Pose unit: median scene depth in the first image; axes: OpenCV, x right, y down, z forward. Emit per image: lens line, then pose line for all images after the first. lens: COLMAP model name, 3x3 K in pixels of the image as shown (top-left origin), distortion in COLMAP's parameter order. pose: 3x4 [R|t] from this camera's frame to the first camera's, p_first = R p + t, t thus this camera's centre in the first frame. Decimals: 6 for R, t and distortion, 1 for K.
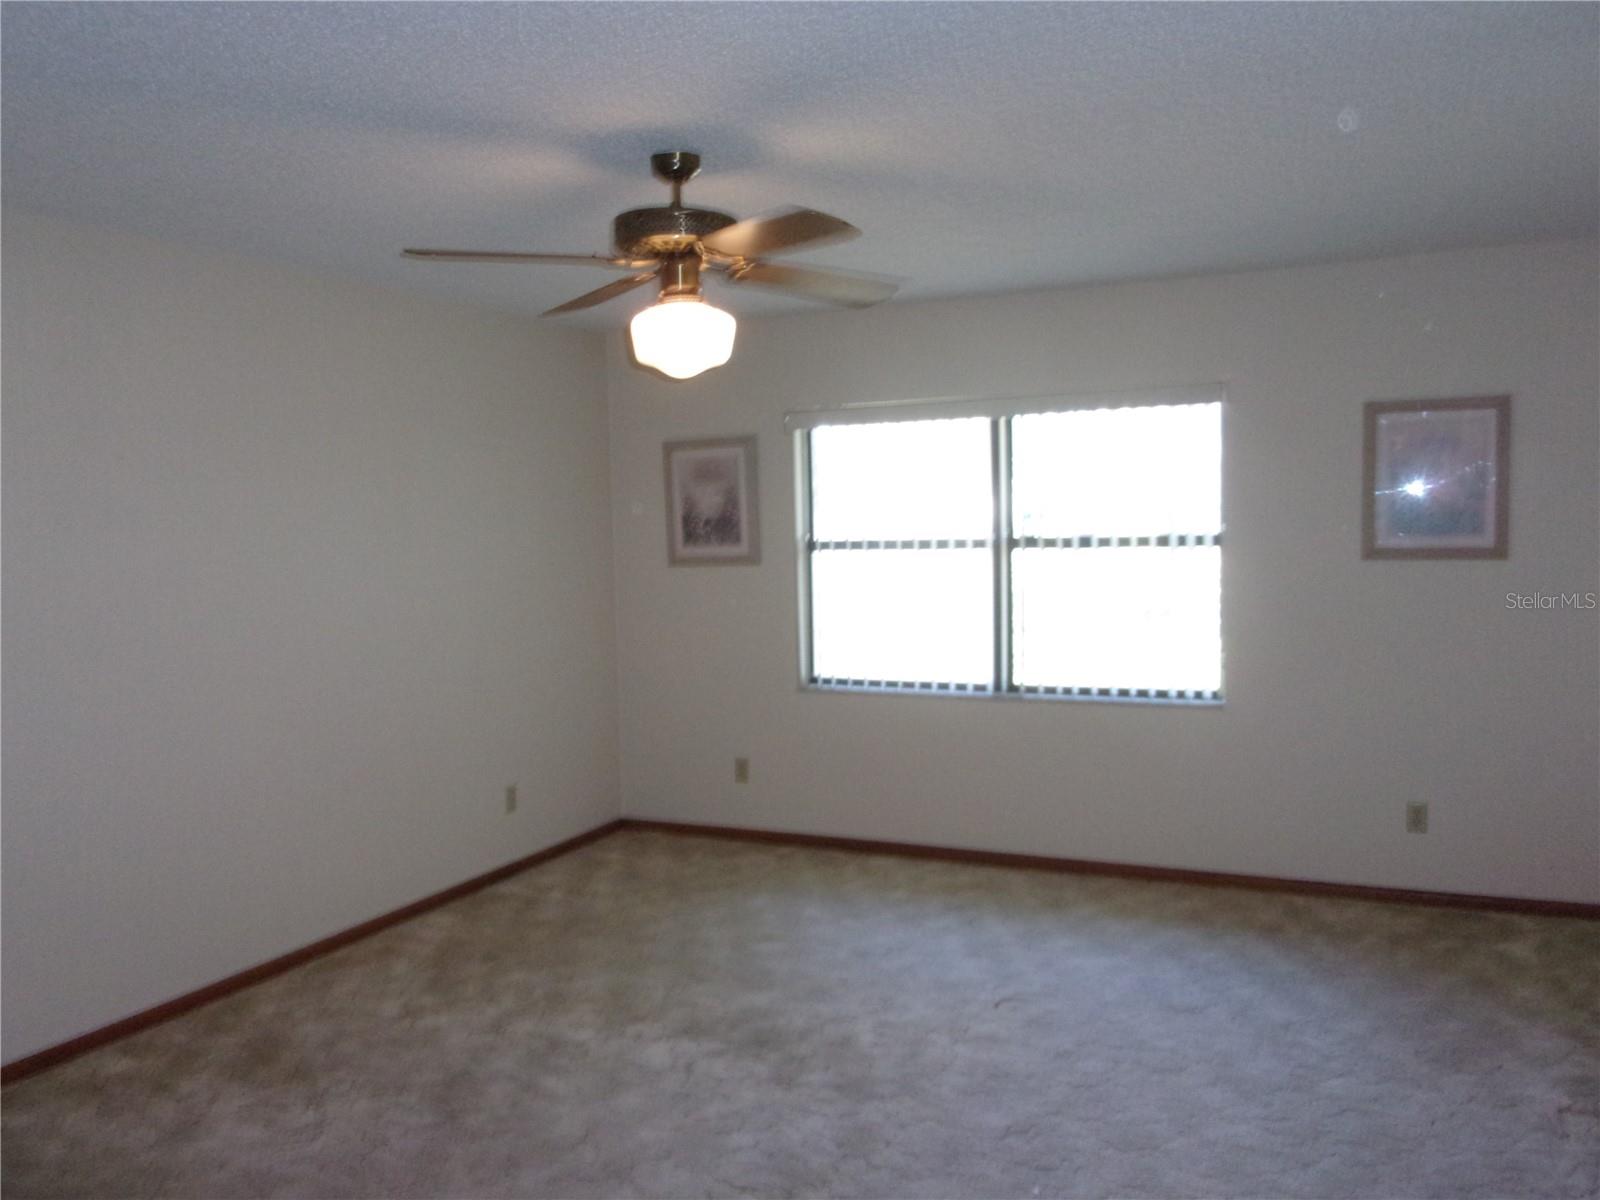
lens RADIAL K [[1341.5, 0, 791.7], [0, 1341.5, 601.2], [0, 0, 1]] dist [0.016202, -0.040721]
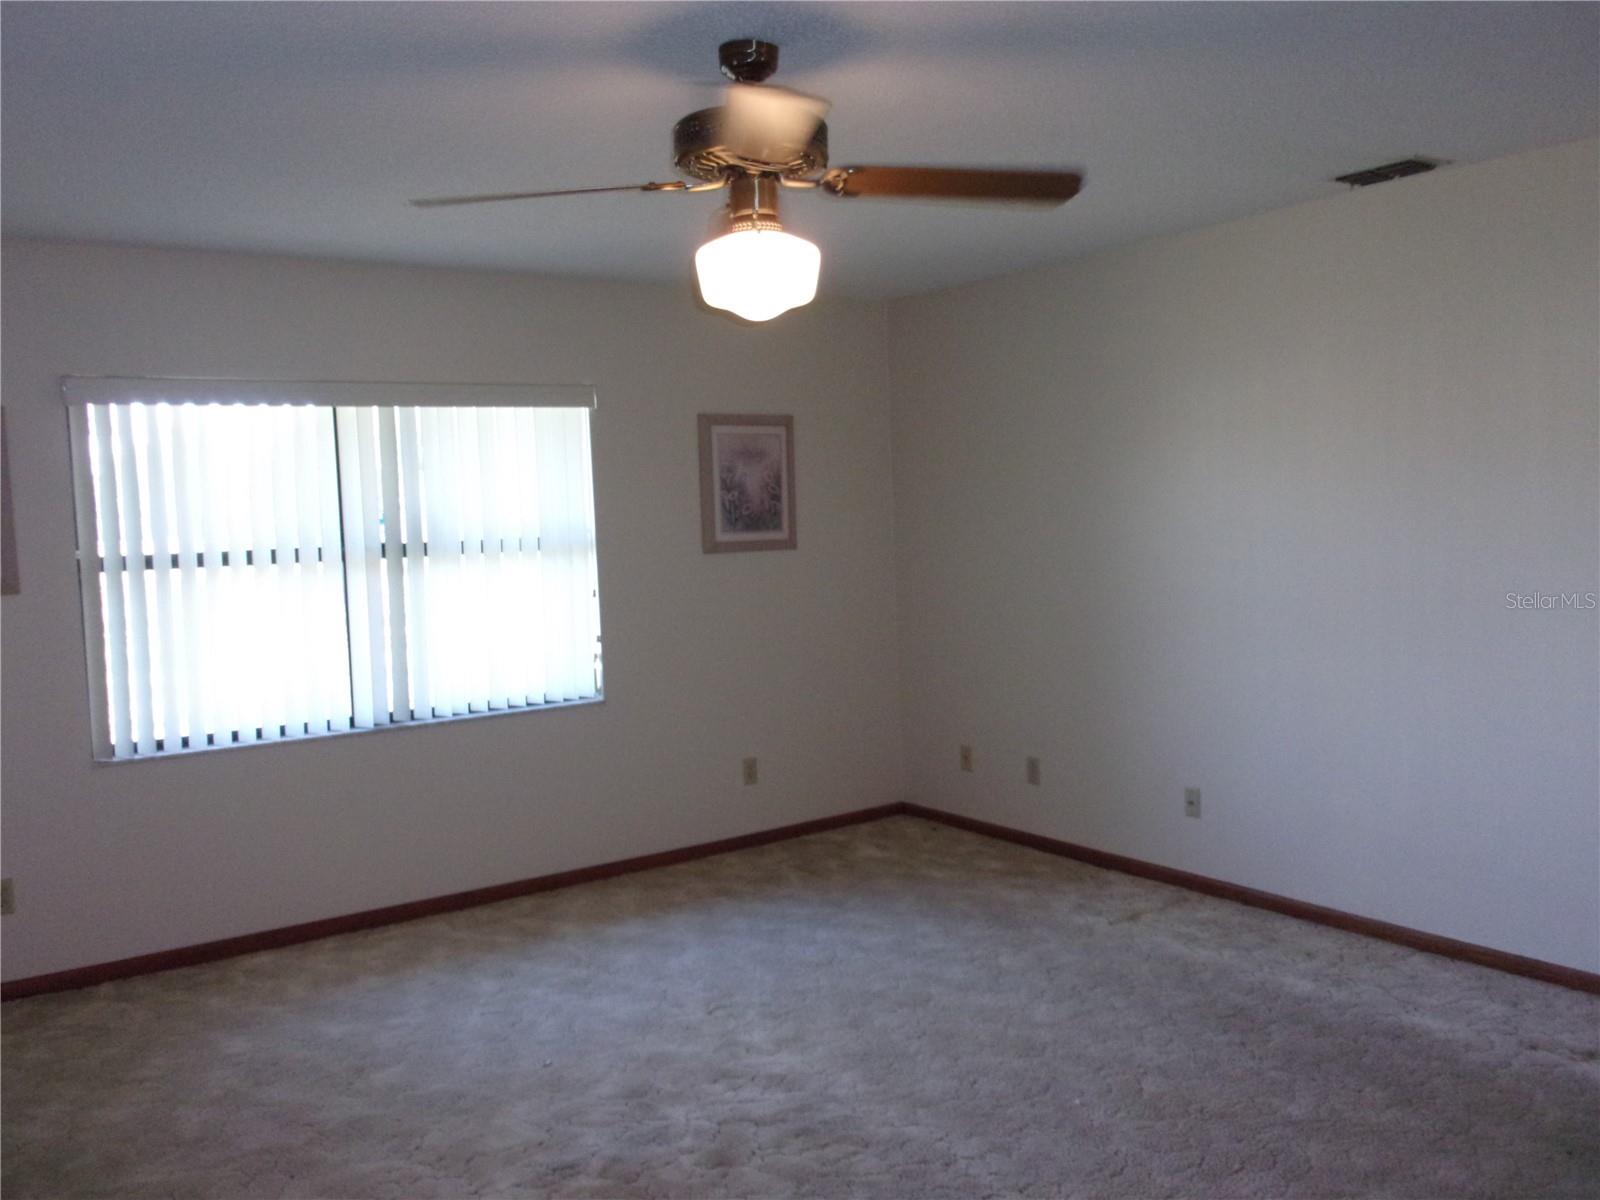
lens RADIAL K [[1341.5, 0, 791.4], [0, 1341.5, 598.8], [0, 0, 1]] dist [0.016202, -0.040721]
pose [[0.475999, -0.052225, 0.877894, -0.588552], [0.076084, 0.996938, 0.018054, -0.008449], [-0.876148, 0.058200, 0.478515, 0.438285]]
